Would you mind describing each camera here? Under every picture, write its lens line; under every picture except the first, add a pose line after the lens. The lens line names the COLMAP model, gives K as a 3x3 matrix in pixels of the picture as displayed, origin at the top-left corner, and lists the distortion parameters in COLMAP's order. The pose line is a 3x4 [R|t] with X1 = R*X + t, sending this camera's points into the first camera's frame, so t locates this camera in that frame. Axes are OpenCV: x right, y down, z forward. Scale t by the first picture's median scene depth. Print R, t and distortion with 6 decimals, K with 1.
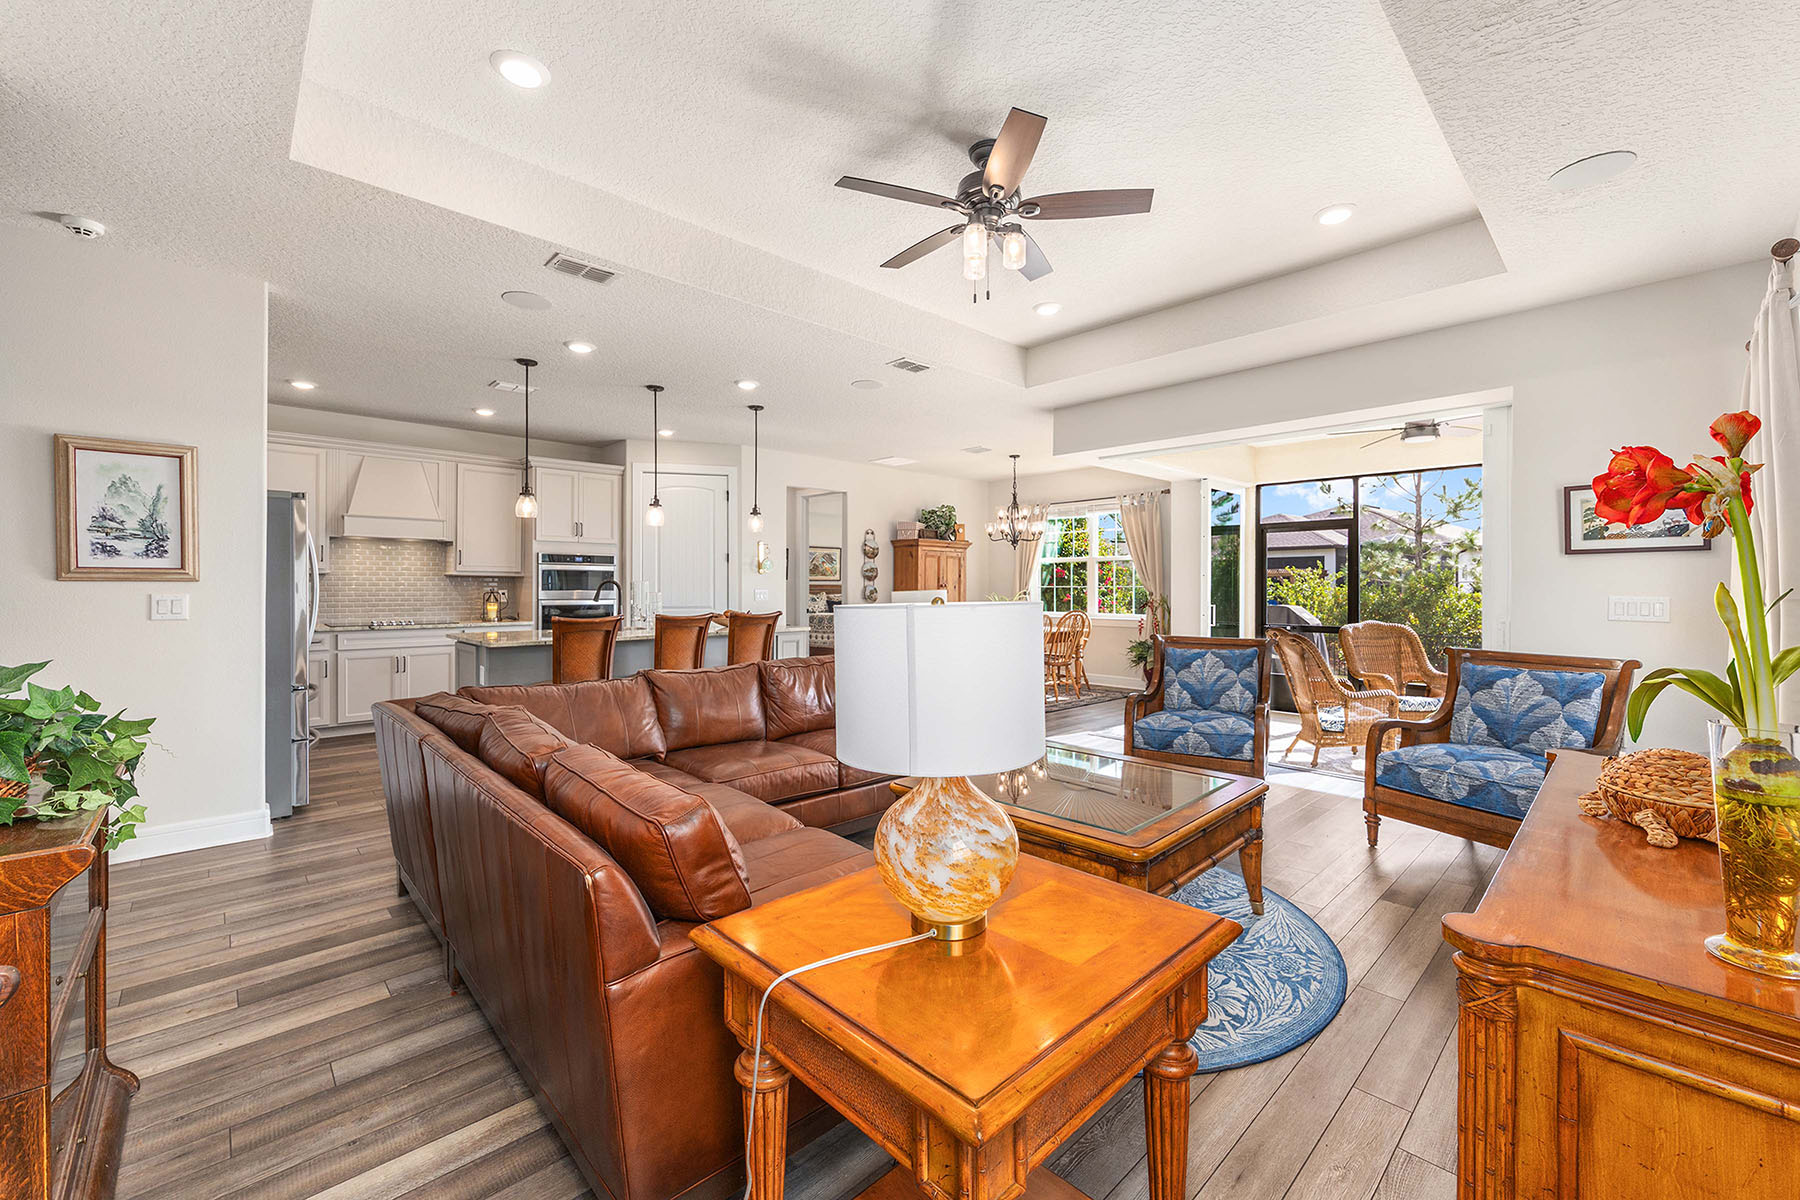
lens RADIAL K [[722.5, 0, 907.1], [0, 722.5, 587.2], [0, 0, 1]] dist [-0.001687, 0.000690]
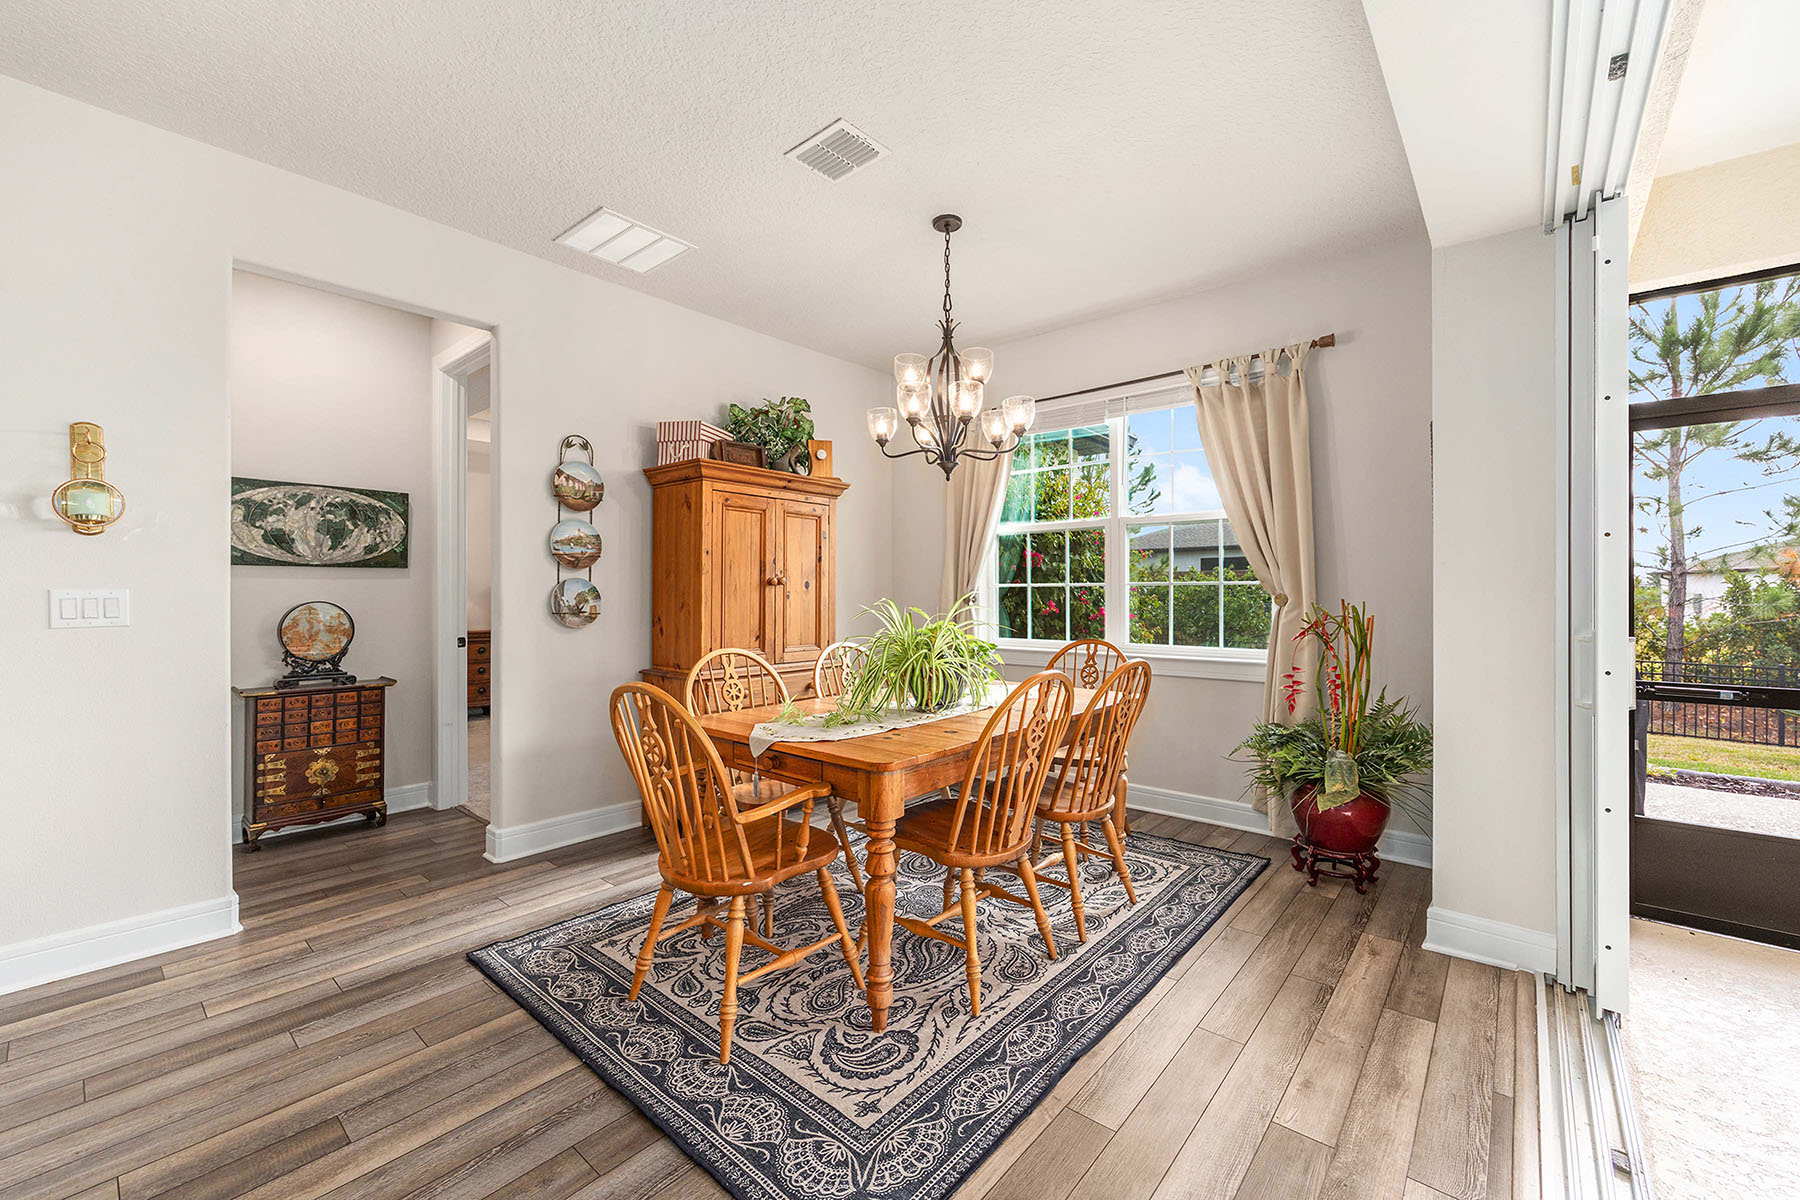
lens RADIAL K [[722.5, 0, 904.0], [0, 722.5, 592.8], [0, 0, 1]] dist [-0.001687, 0.000690]
pose [[0.995173, -0.002046, 0.098116, 0.094621], [0.002078, 0.999998, -0.000223, 0.005478], [-0.098115, 0.000426, 0.995175, 0.664936]]
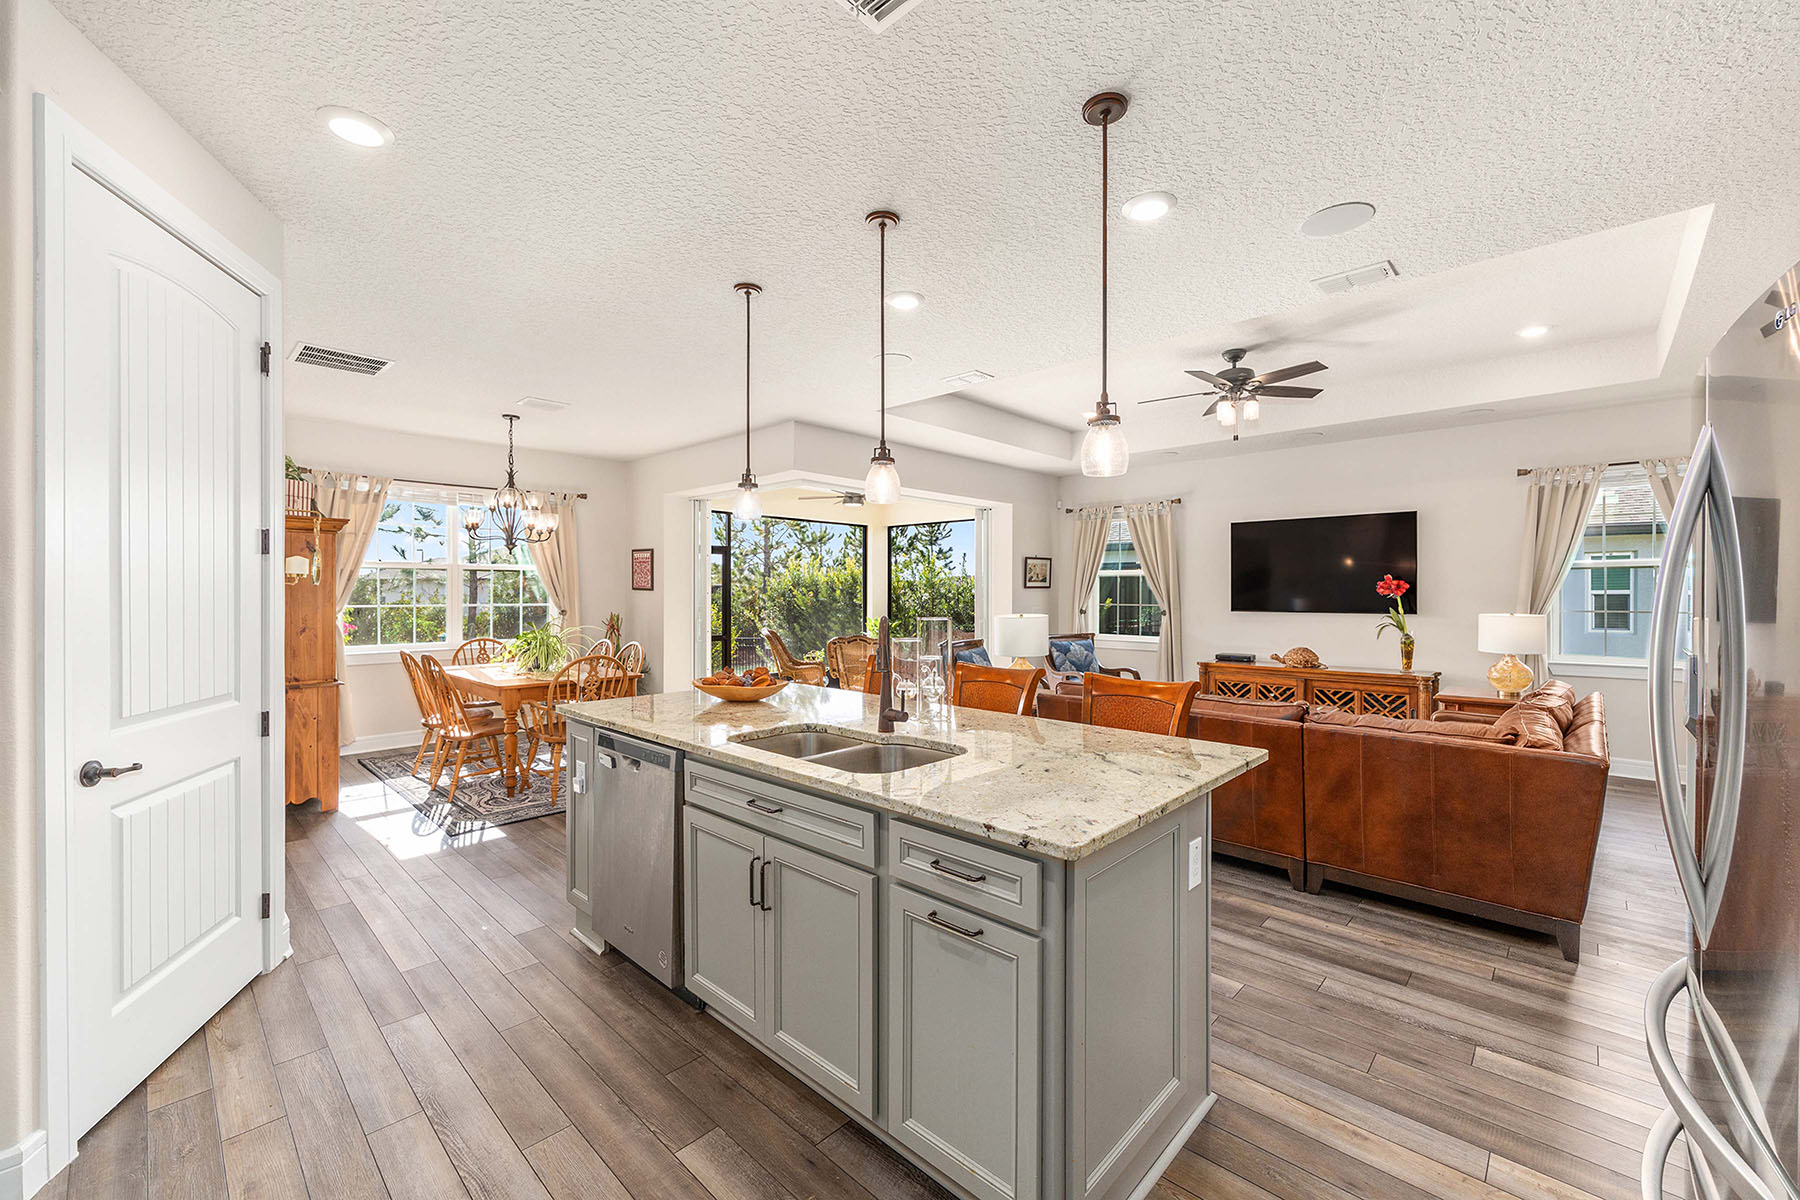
lens RADIAL K [[722.5, 0, 899.8], [0, 722.5, 596.1], [0, 0, 1]] dist [-0.001687, 0.000690]
pose [[-0.043055, -0.005577, 0.999057, -0.572037], [-0.000562, 0.999984, 0.005558, -0.016330], [-0.999073, -0.000322, -0.043057, 0.686842]]
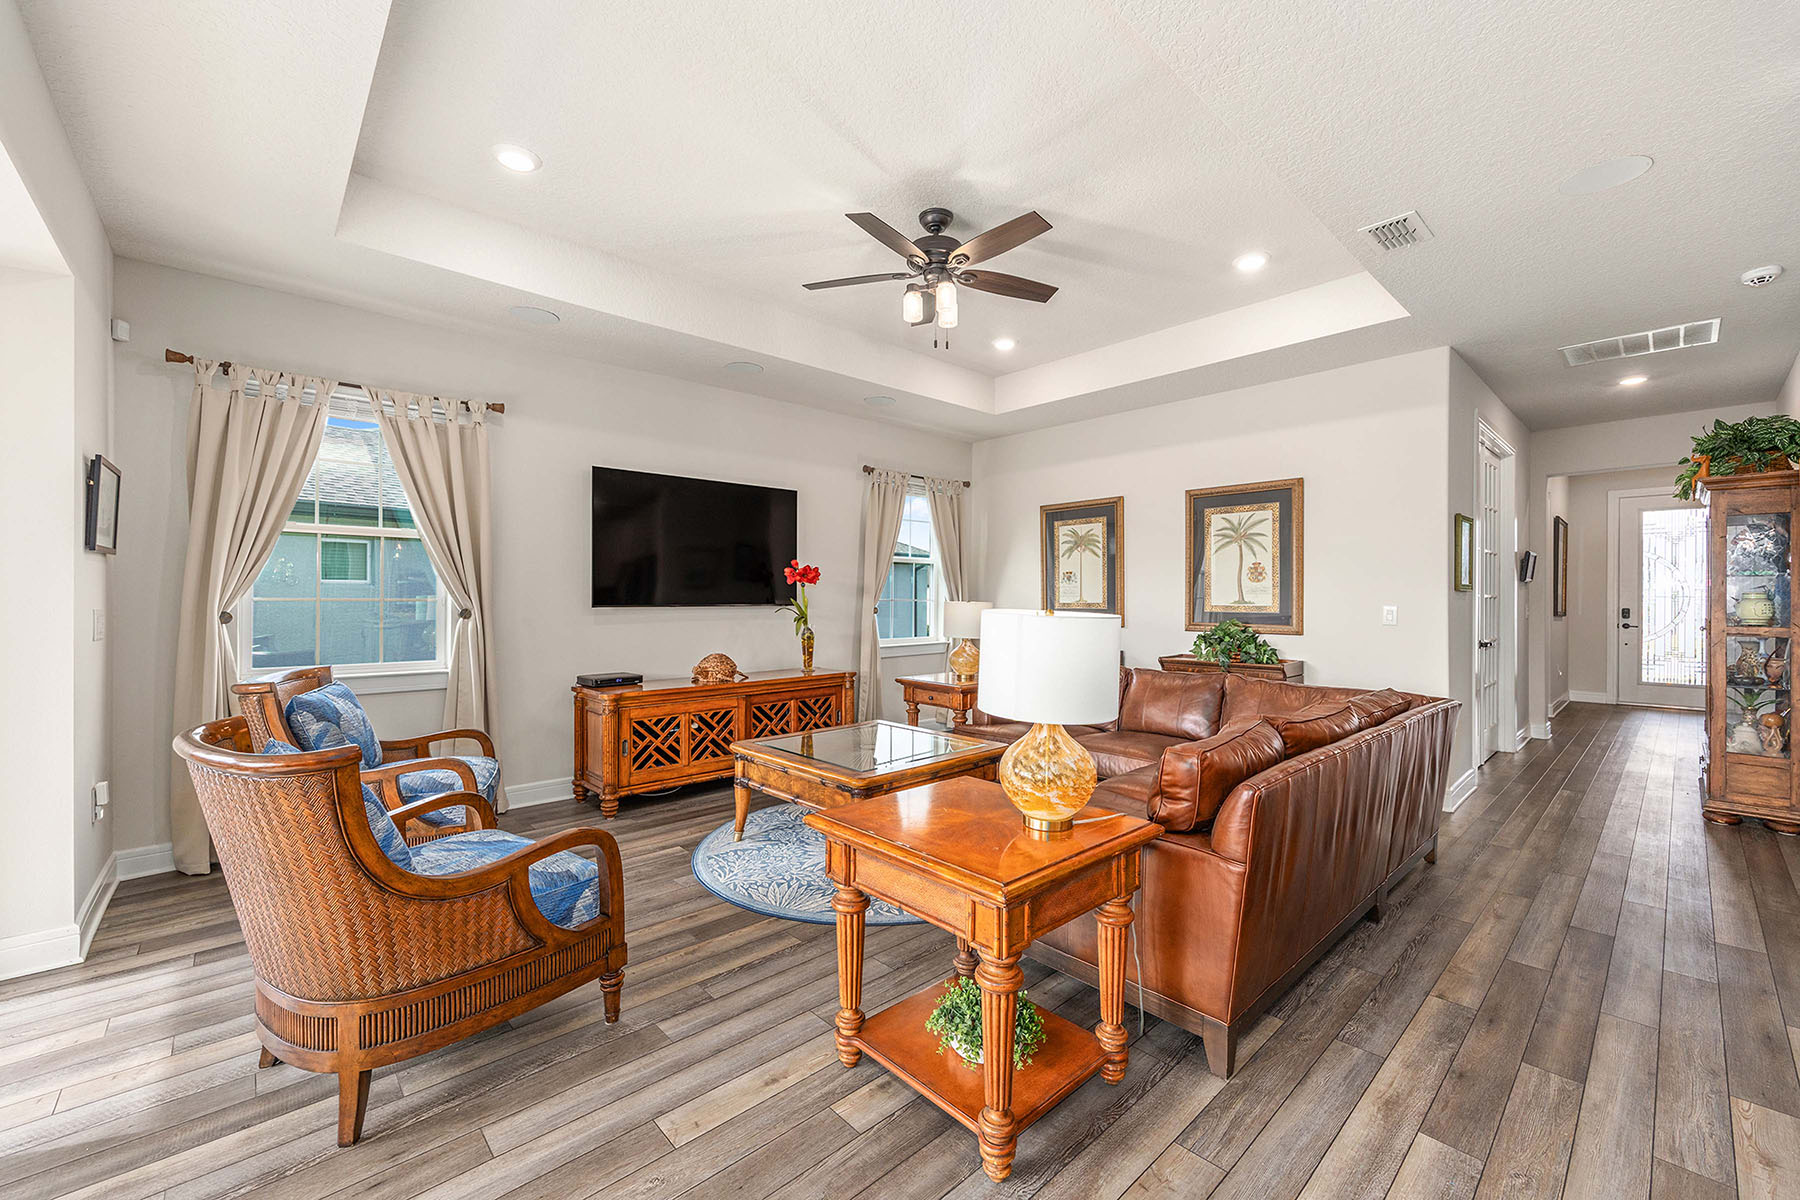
lens RADIAL K [[722.5, 0, 907.0], [0, 722.5, 599.3], [0, 0, 1]] dist [-0.001687, 0.000690]
pose [[-0.999821, -0.004354, 0.018408, 0.052269], [-0.004308, 0.999988, 0.002518, -0.001577], [-0.018419, 0.002439, -0.999827, 0.794945]]
